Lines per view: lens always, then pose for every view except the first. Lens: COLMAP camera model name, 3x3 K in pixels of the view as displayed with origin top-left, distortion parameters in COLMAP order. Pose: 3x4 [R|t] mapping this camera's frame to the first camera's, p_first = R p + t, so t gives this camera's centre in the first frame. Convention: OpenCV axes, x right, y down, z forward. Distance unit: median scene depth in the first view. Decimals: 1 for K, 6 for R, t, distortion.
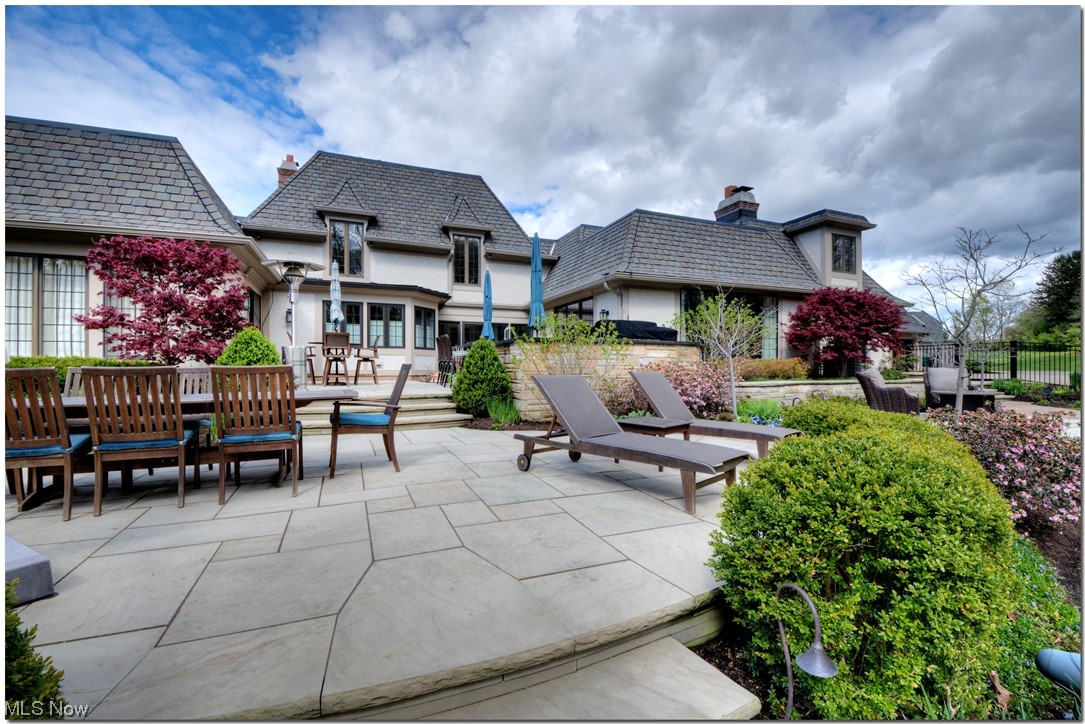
lens RADIAL K [[475.9, 0, 543.6], [0, 475.9, 366.3], [0, 0, 1]] dist [0.000597, -0.000080]
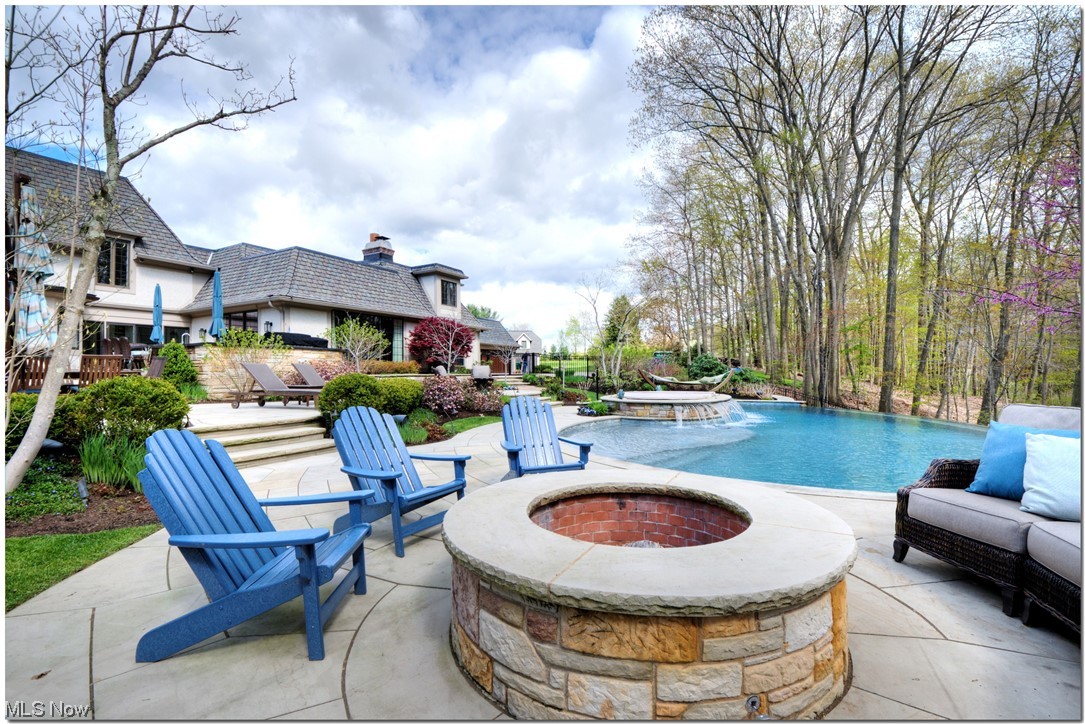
lens RADIAL K [[464.5, 0, 572.6], [0, 464.5, 381.8], [0, 0, 1]] dist [-0.040176, -0.000134]
pose [[0.743709, -0.016041, 0.668311, -0.078494], [0.002949, 0.999781, 0.020715, 0.018852], [-0.668497, -0.013435, 0.743594, -0.422717]]
